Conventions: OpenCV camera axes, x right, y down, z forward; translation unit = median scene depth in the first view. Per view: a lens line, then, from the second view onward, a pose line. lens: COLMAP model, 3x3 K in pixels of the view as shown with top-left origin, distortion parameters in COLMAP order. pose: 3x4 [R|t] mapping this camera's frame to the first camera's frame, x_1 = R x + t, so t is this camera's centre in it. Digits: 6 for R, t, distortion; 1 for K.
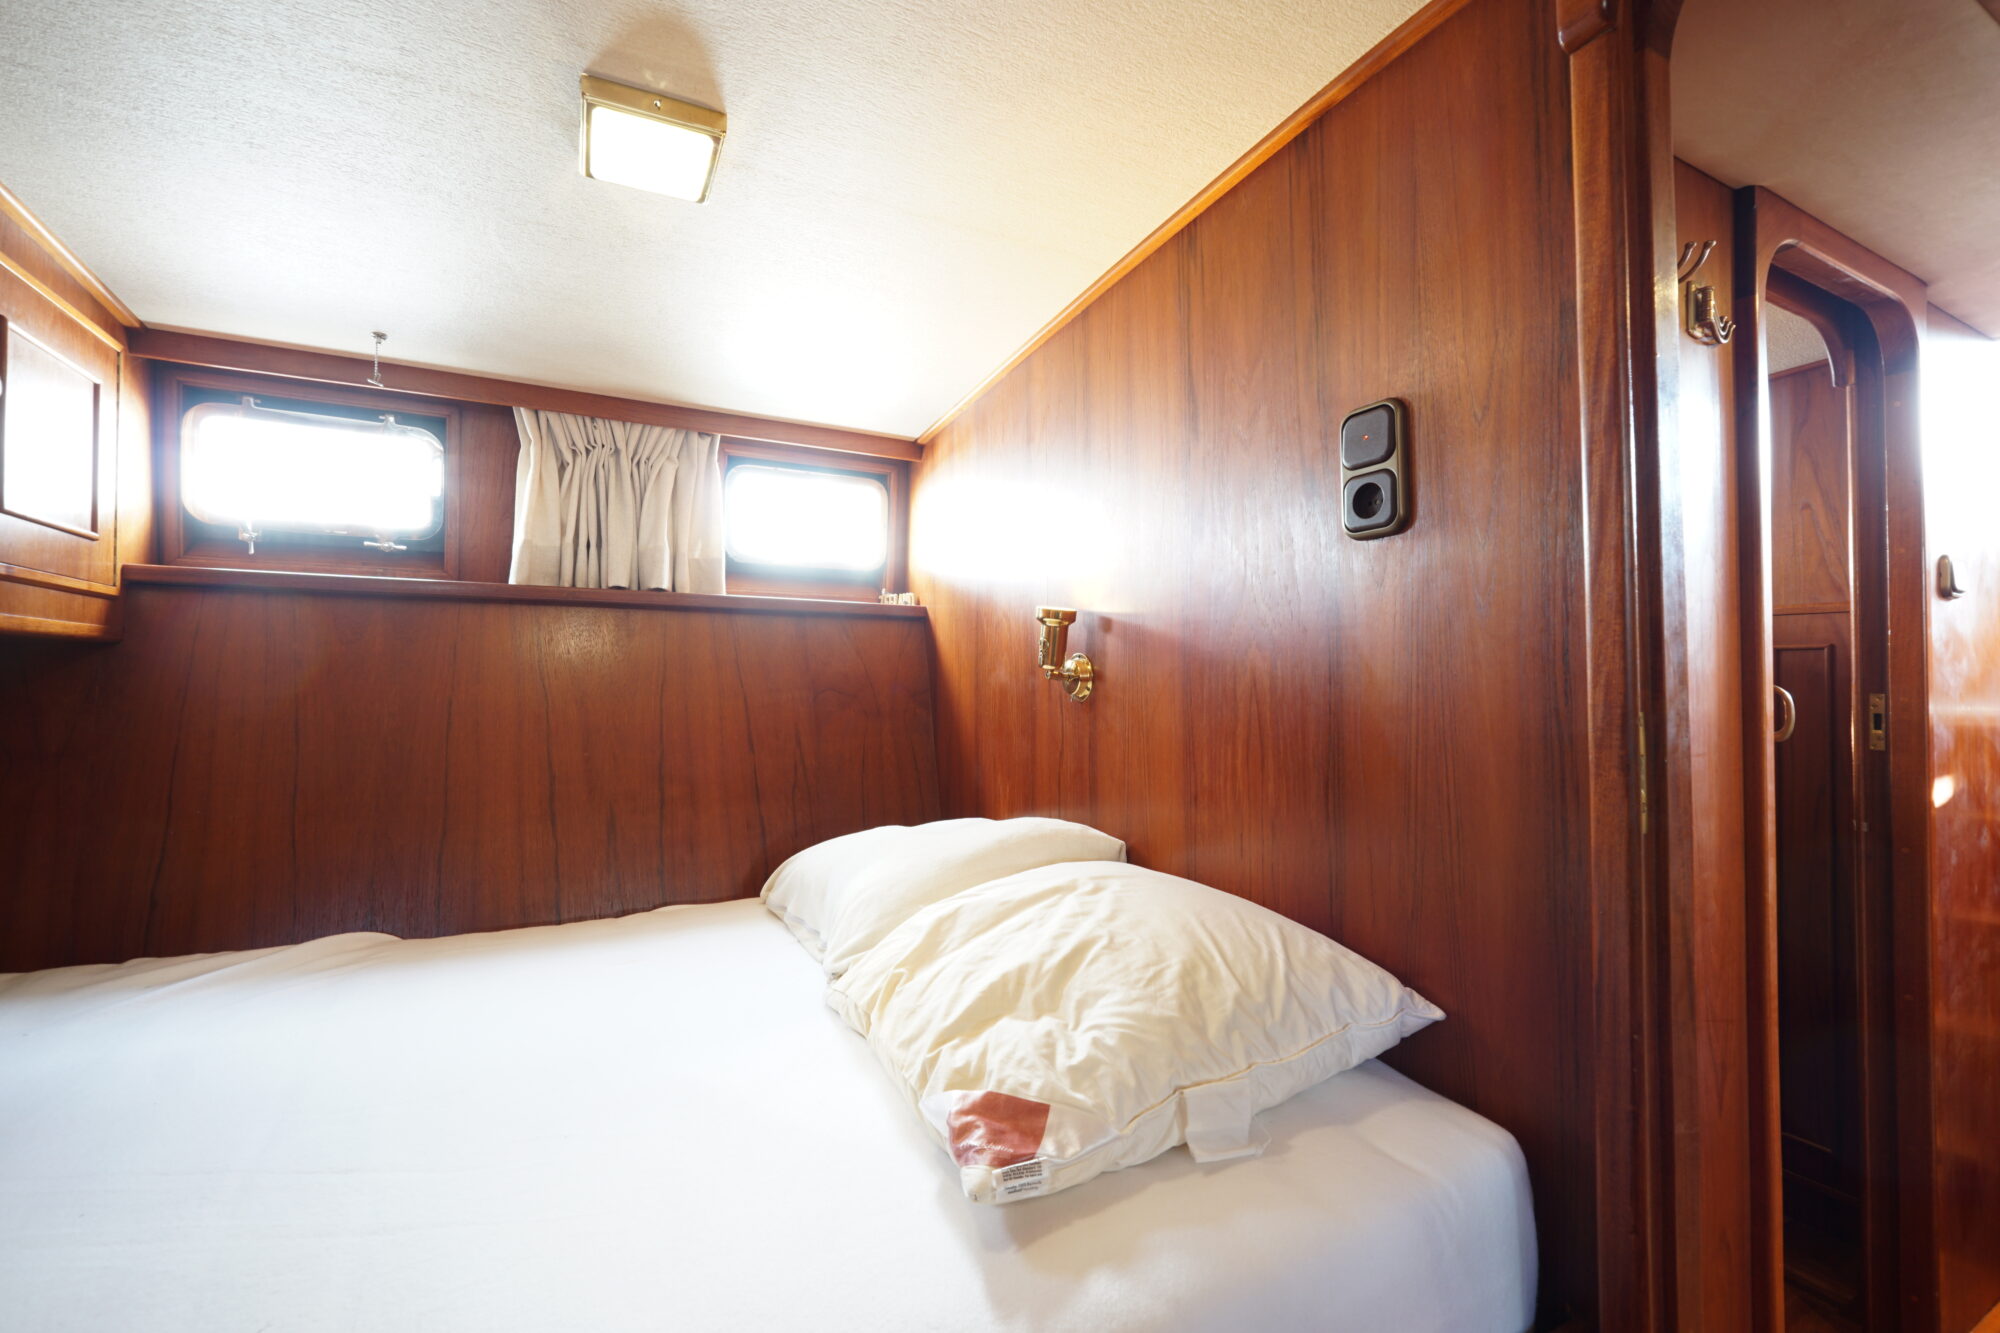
lens RADIAL K [[840.1, 0, 996.0], [0, 840.1, 665.5], [0, 0, 1]] dist [-0.018031, 0.007499]
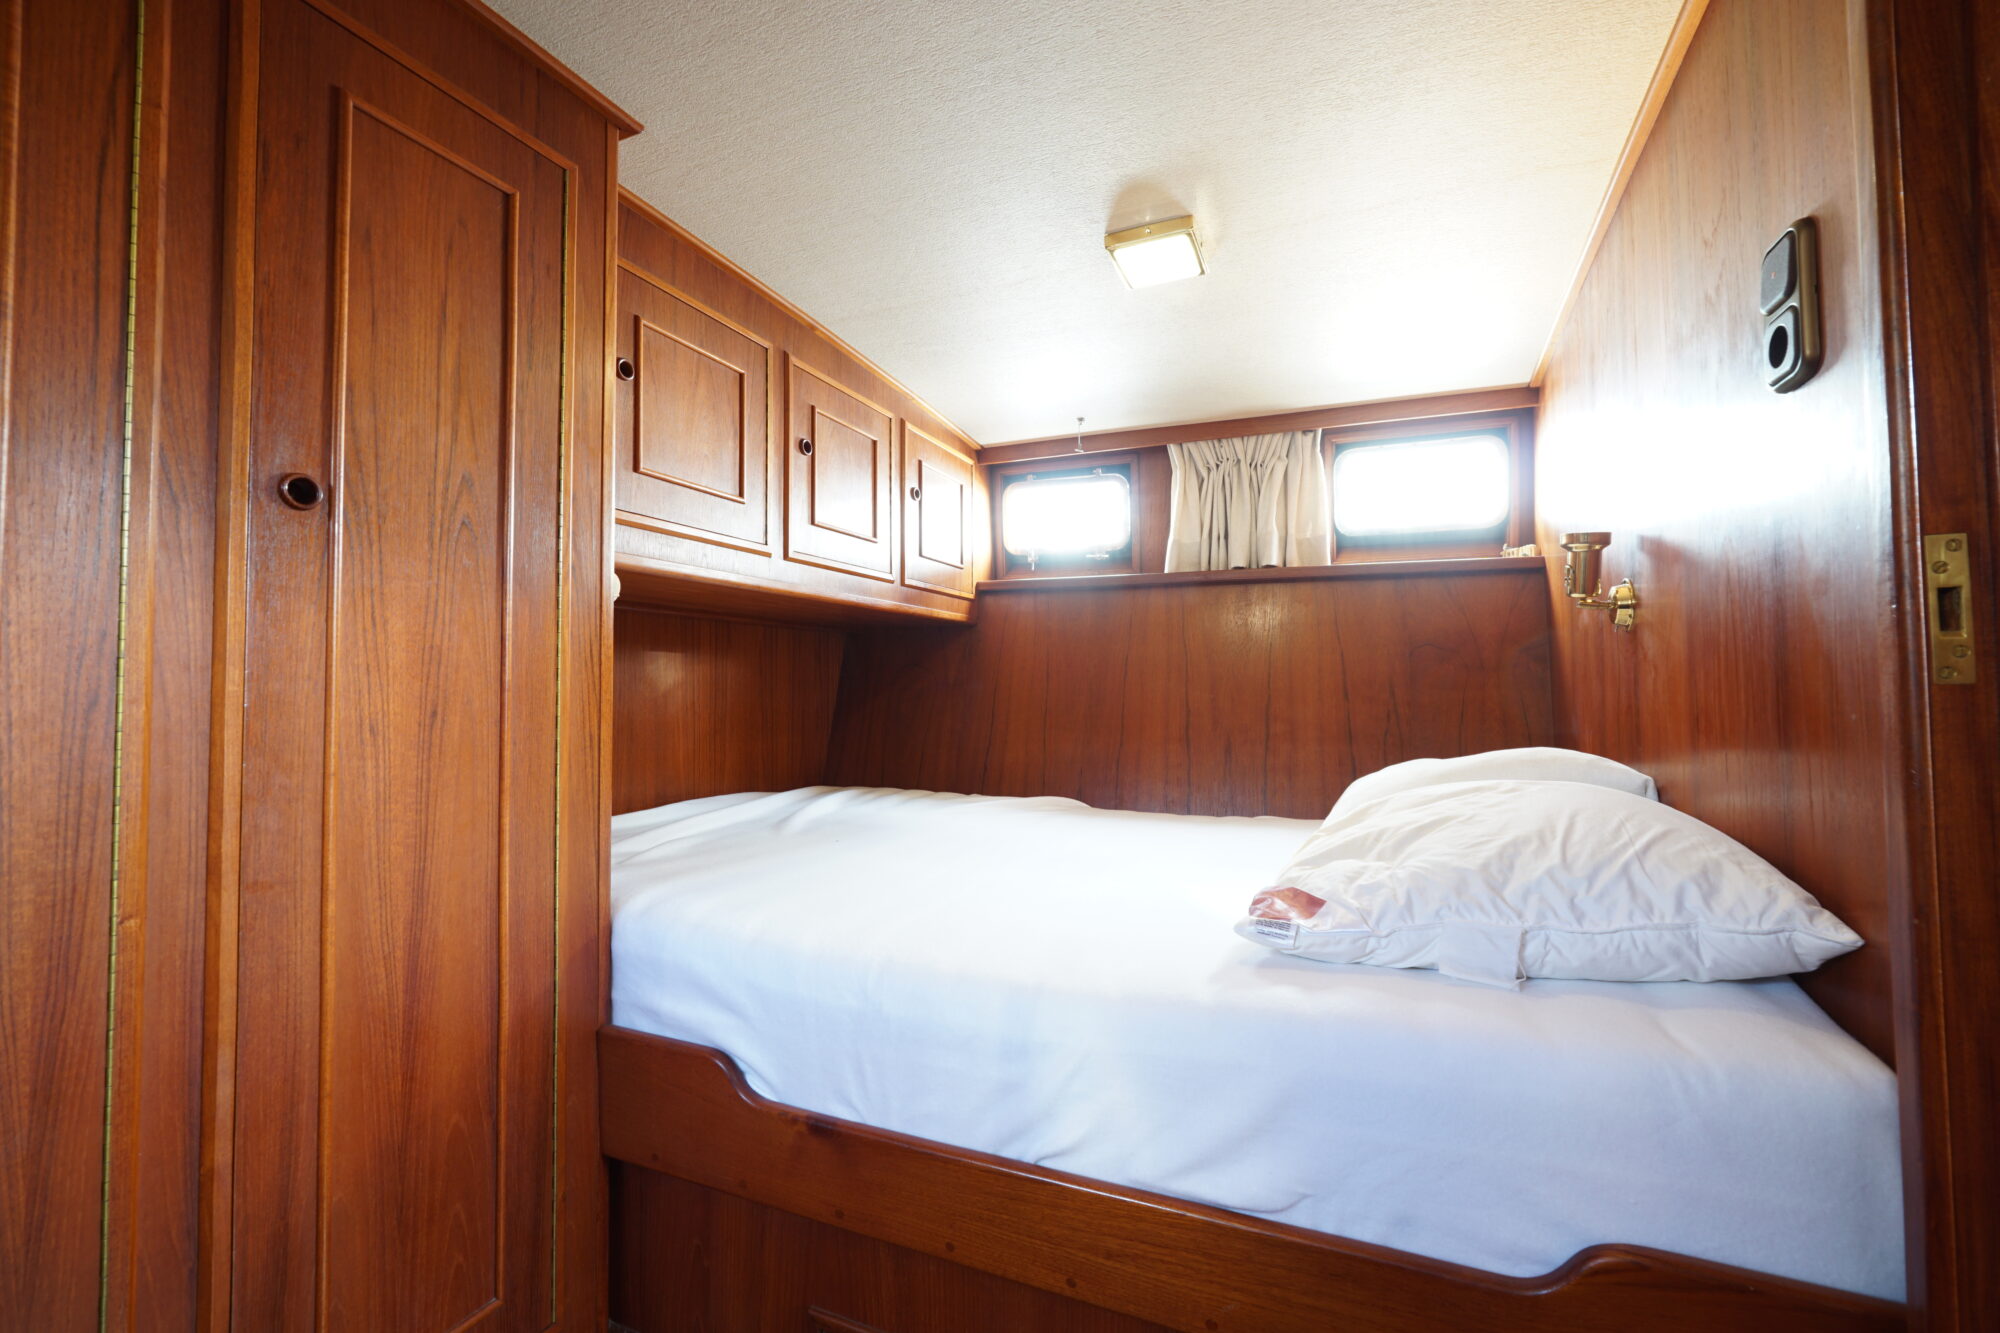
lens RADIAL K [[840.1, 0, 996.0], [0, 840.1, 665.5], [0, 0, 1]] dist [-0.018031, 0.007499]
pose [[0.626347, -0.020175, -0.779283, 0.326736], [0.014090, 0.999795, -0.014559, 0.072904], [0.779417, -0.001861, 0.626503, -0.091932]]
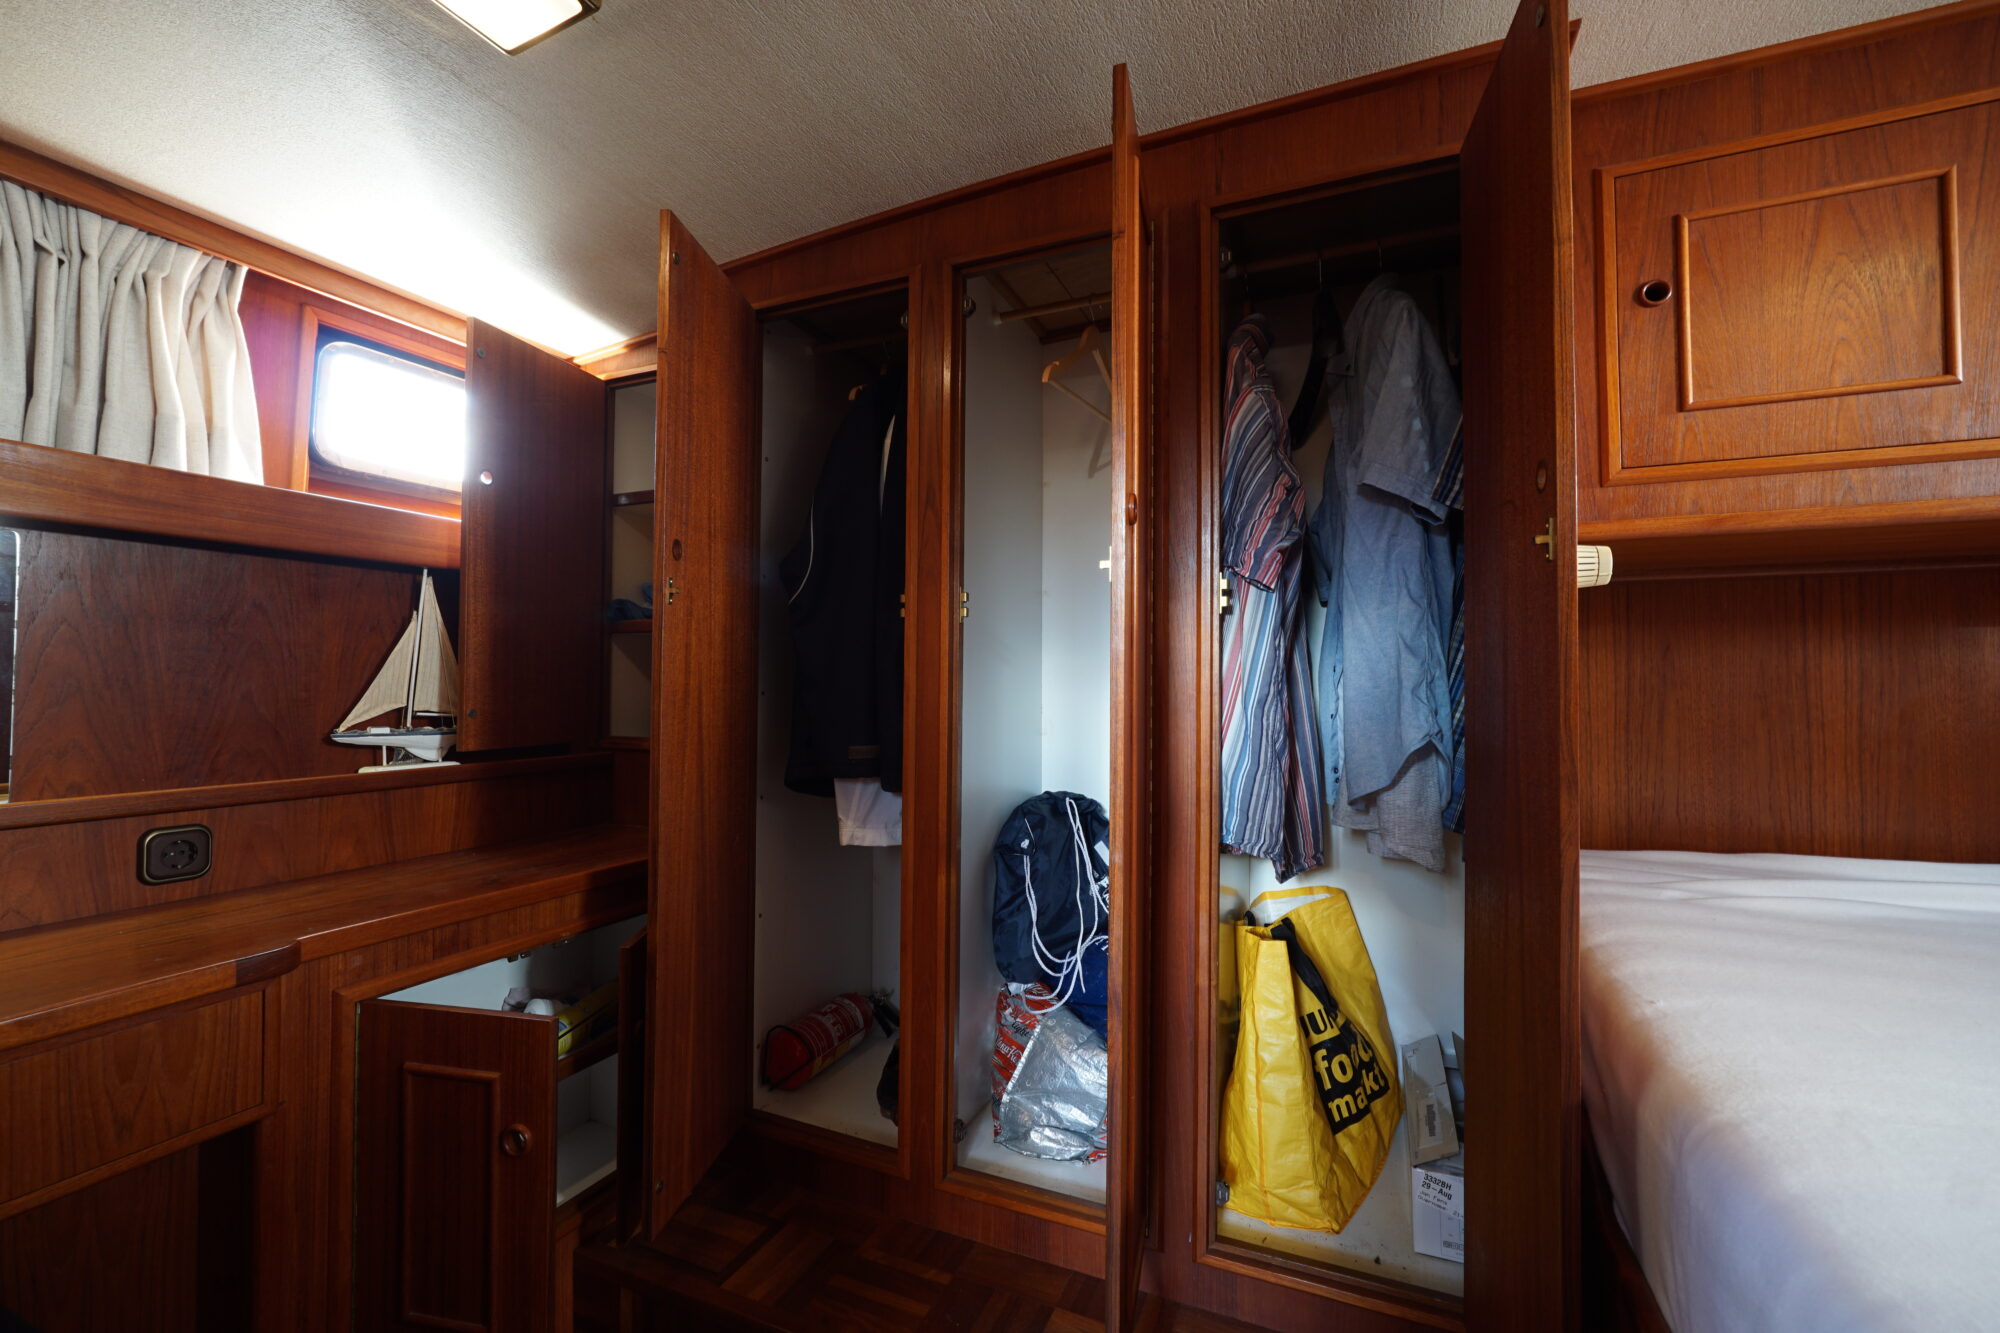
lens RADIAL K [[840.1, 0, 996.0], [0, 840.1, 665.5], [0, 0, 1]] dist [-0.018031, 0.007499]
pose [[-0.778170, -0.011379, -0.627950, 0.294656], [0.012218, 0.999372, -0.033250, 0.080146], [0.627934, -0.033546, -0.777543, 0.299498]]
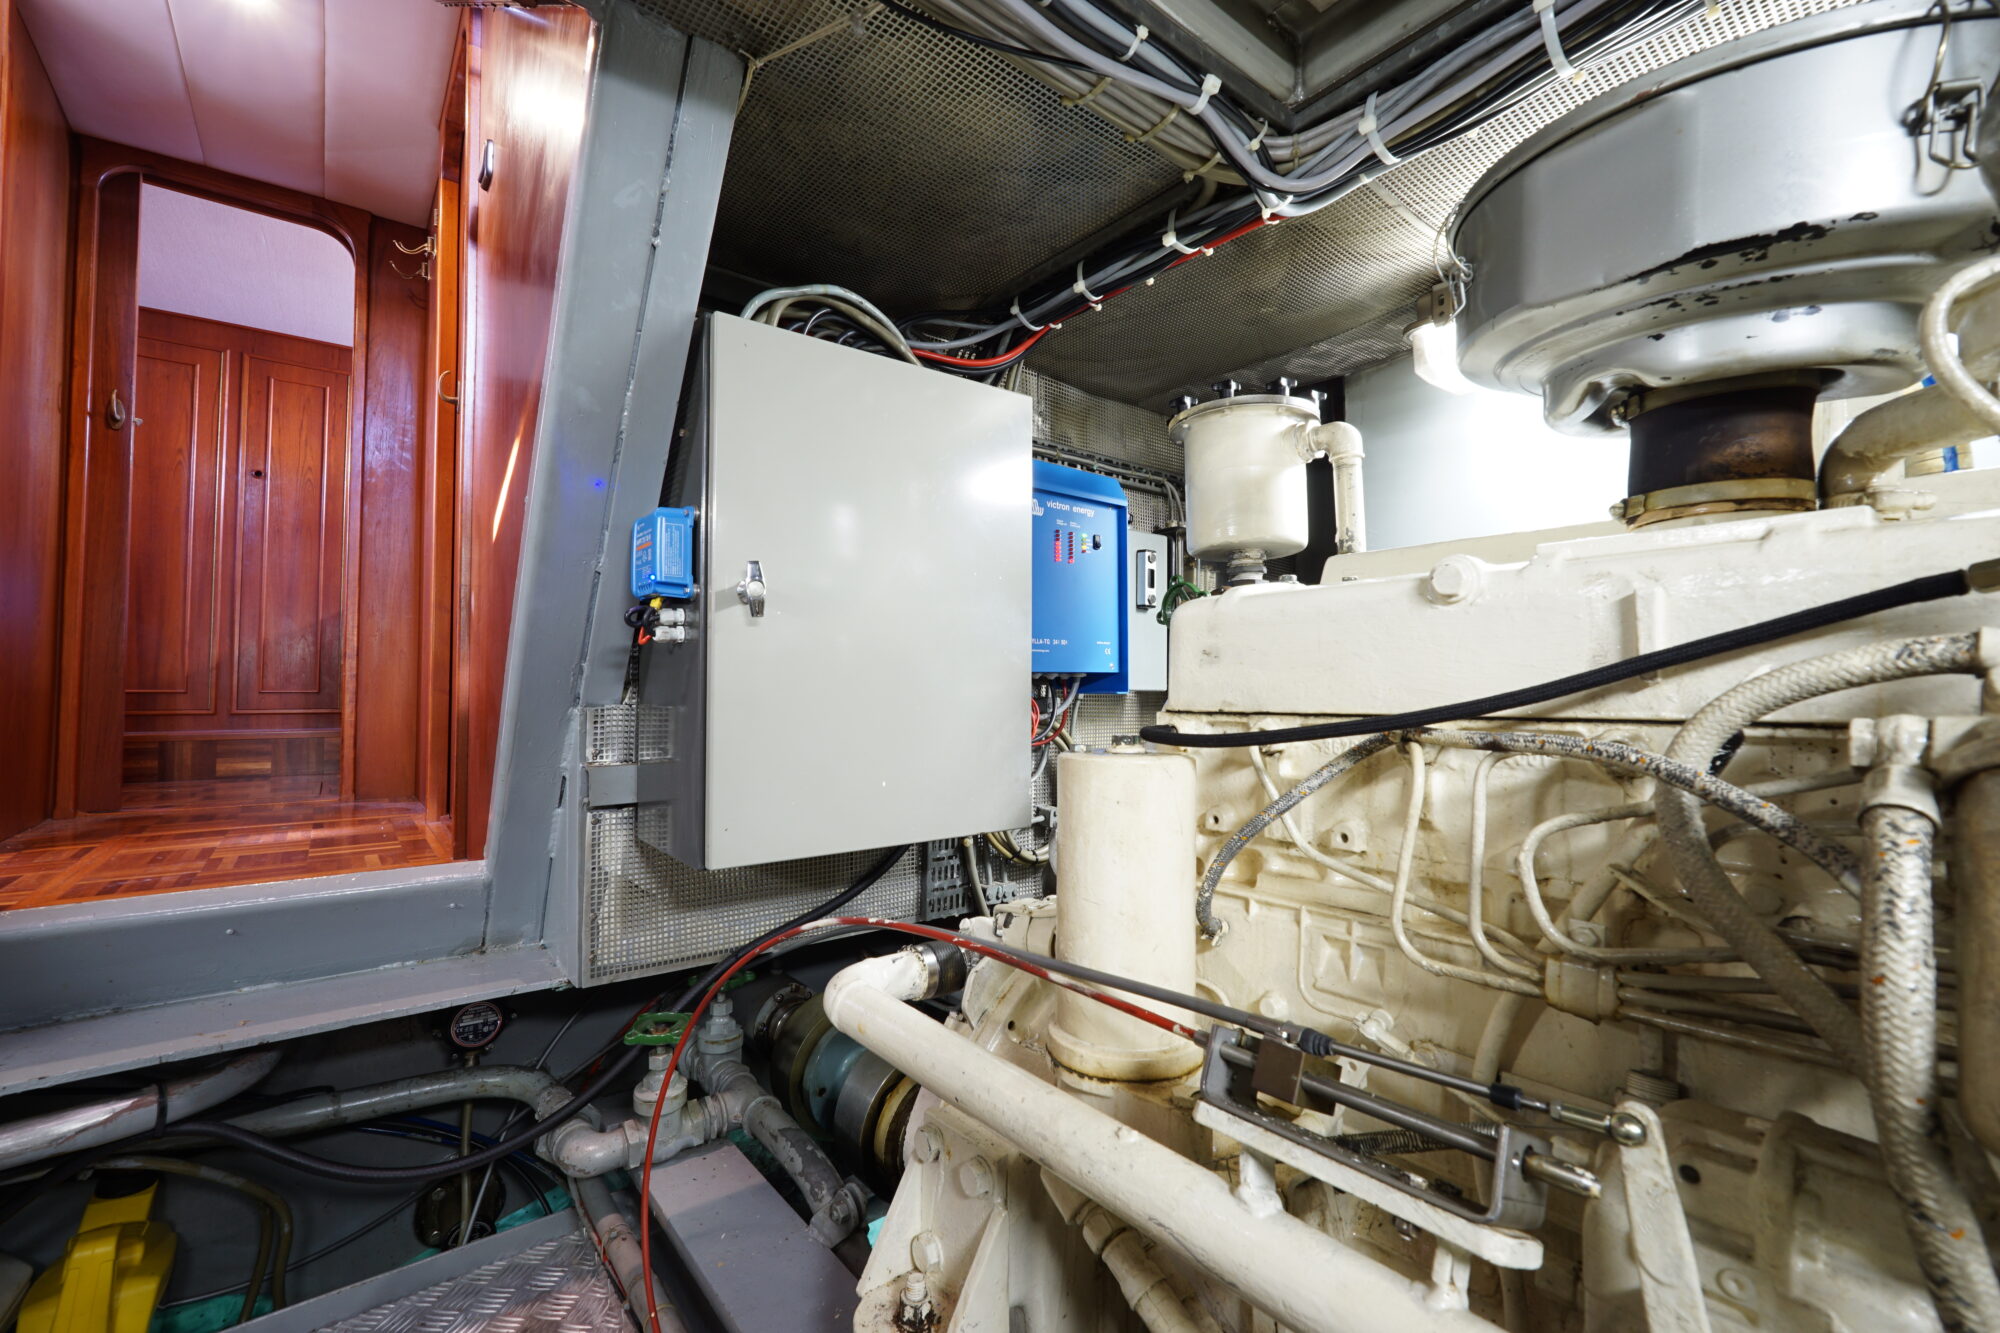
lens RADIAL K [[840.1, 0, 996.0], [0, 840.1, 665.5], [0, 0, 1]] dist [-0.018031, 0.007499]
pose [[0.198585, -0.027000, -0.979712, 2.055813], [0.018785, 0.999542, -0.023739, 0.514230], [0.979904, -0.013690, 0.199001, 1.257570]]
